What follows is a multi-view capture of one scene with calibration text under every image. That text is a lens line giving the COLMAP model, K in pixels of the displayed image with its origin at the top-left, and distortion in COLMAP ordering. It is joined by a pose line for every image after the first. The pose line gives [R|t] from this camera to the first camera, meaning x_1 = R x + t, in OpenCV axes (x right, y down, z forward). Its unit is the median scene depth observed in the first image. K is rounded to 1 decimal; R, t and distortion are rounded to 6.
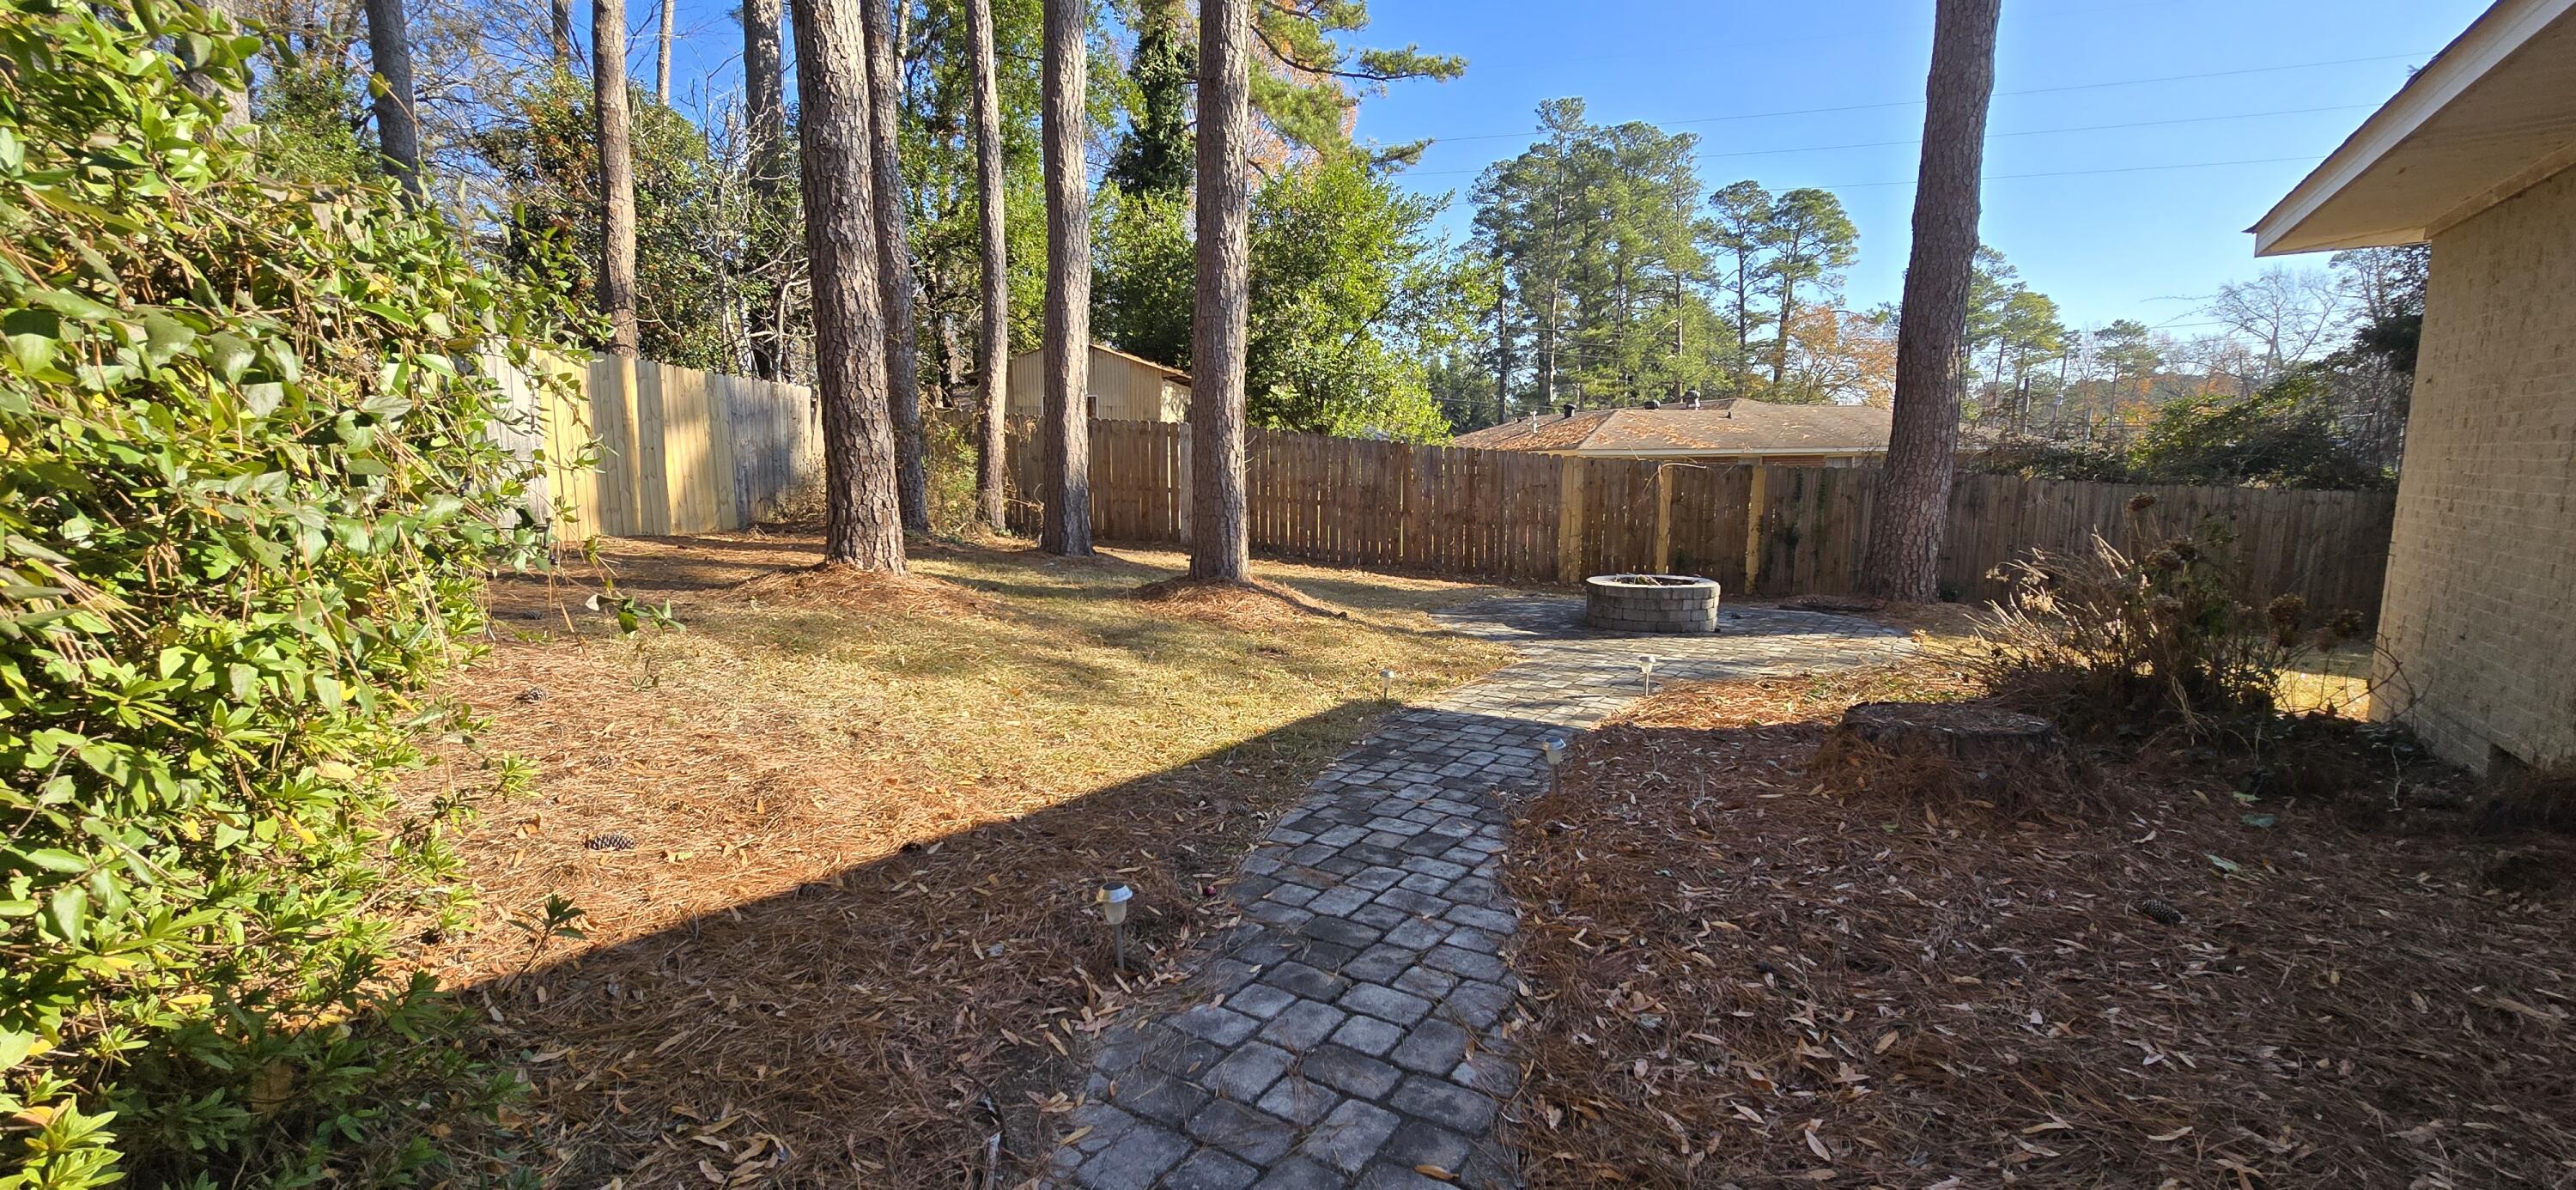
lens RADIAL K [[1047.8, 0, 1282.9], [0, 1047.8, 593.9], [0, 0, 1]] dist [-0.002105, 0.000160]
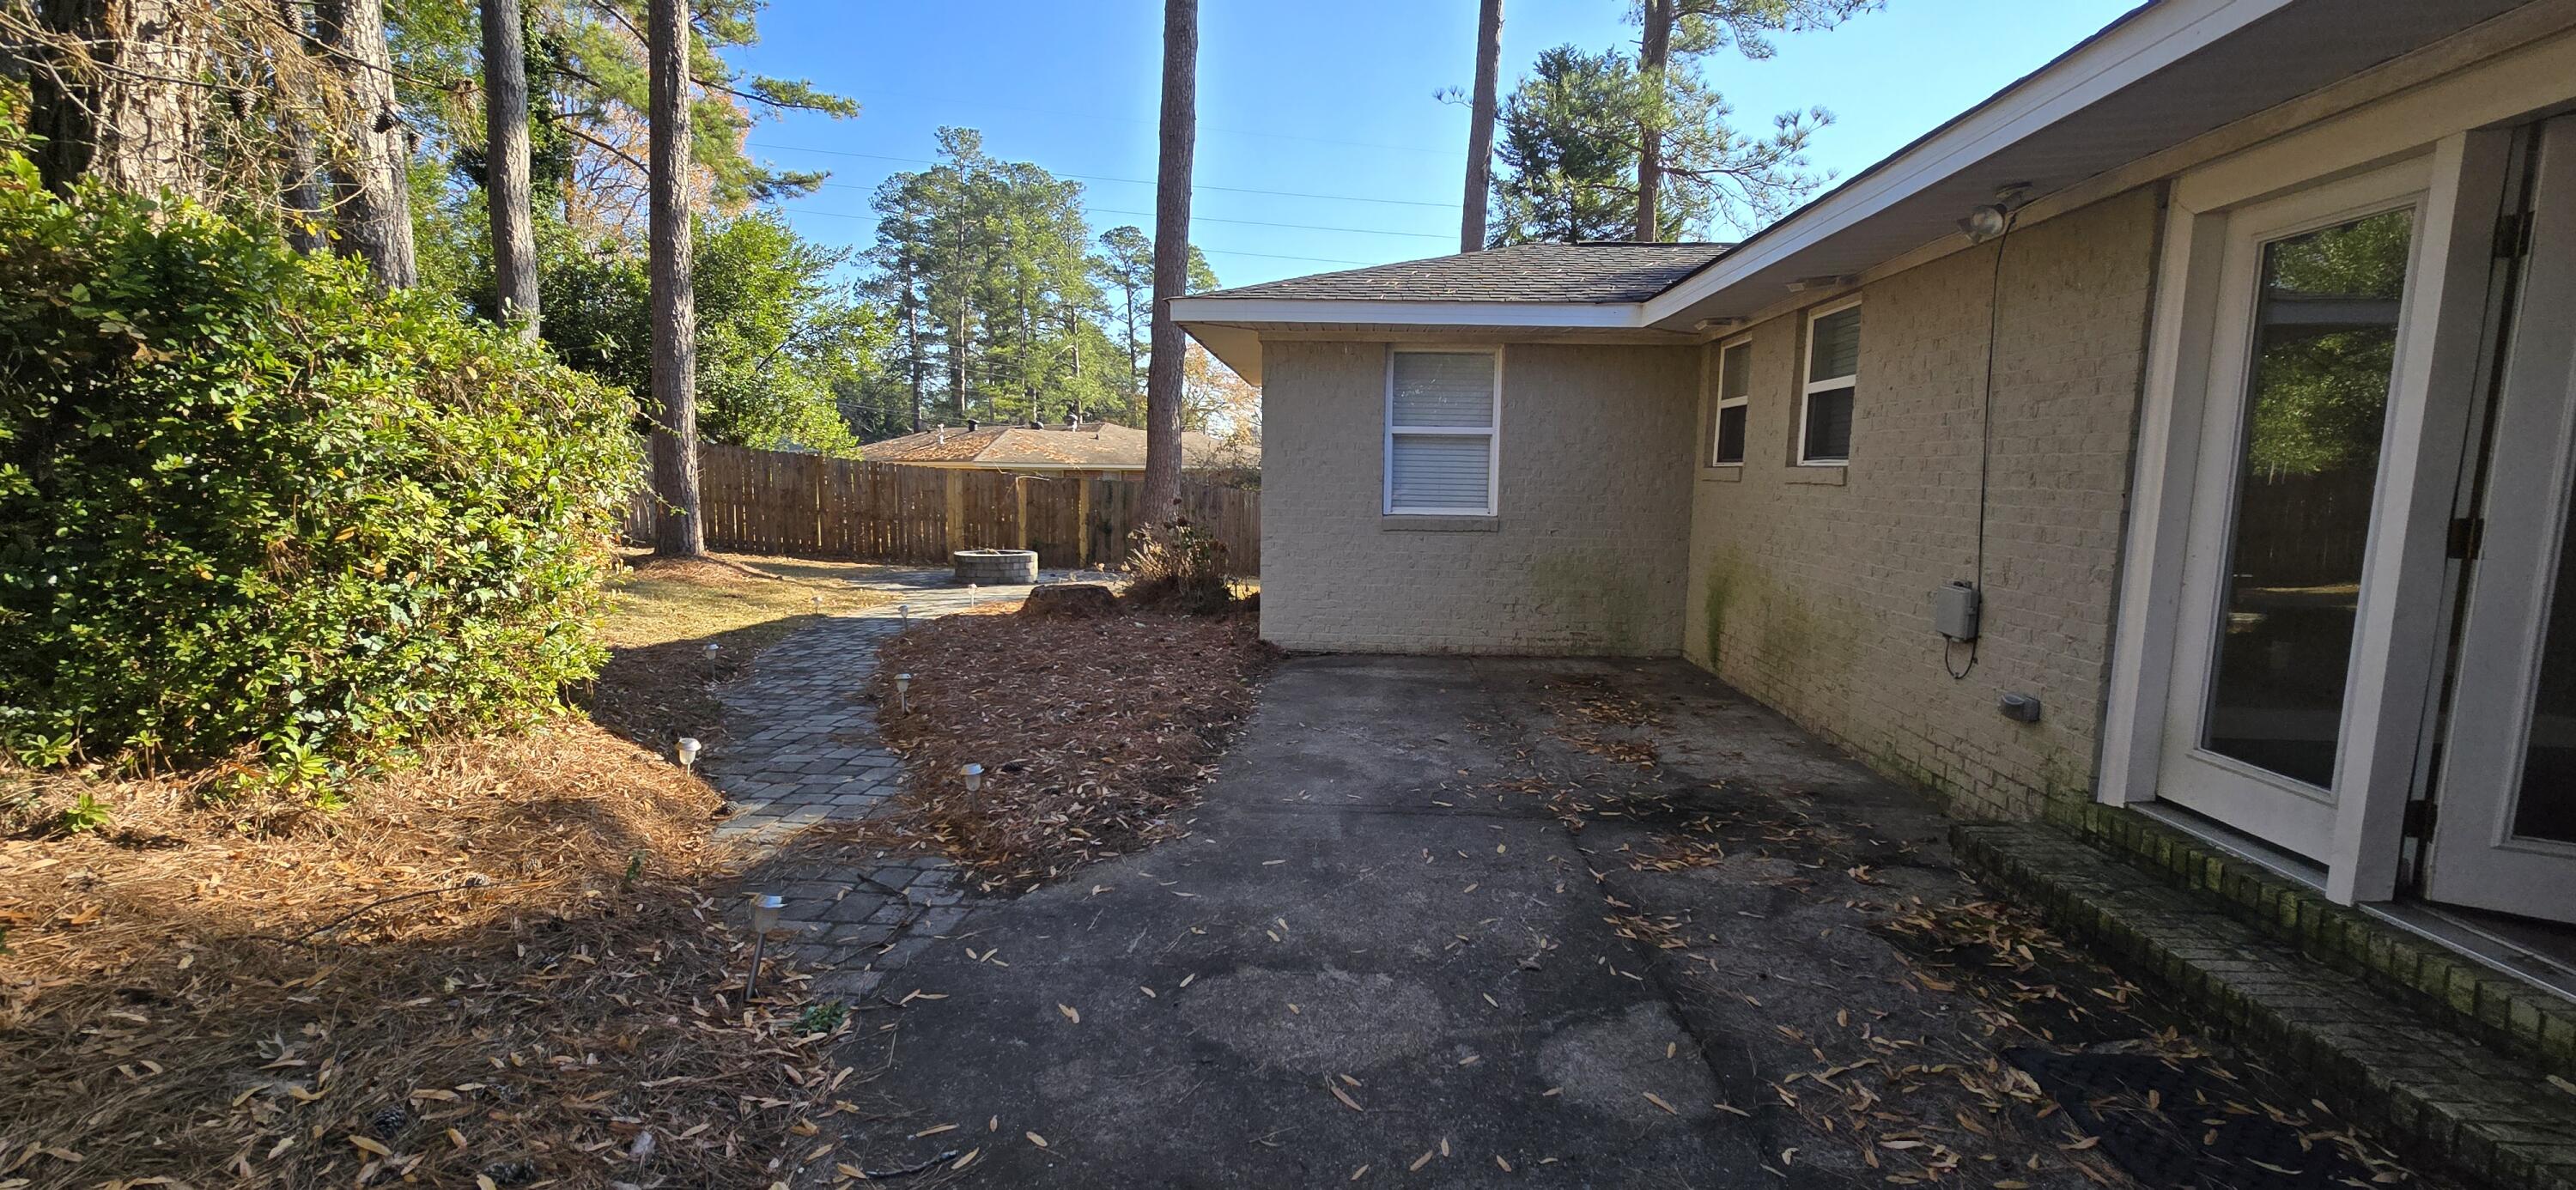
lens RADIAL K [[1047.8, 0, 1285.2], [0, 1047.8, 607.2], [0, 0, 1]] dist [-0.002105, 0.000160]
pose [[0.860482, -0.043766, 0.507597, -0.022677], [0.040553, 0.999026, 0.017393, 0.018385], [-0.507864, 0.005618, 0.861419, -0.175523]]
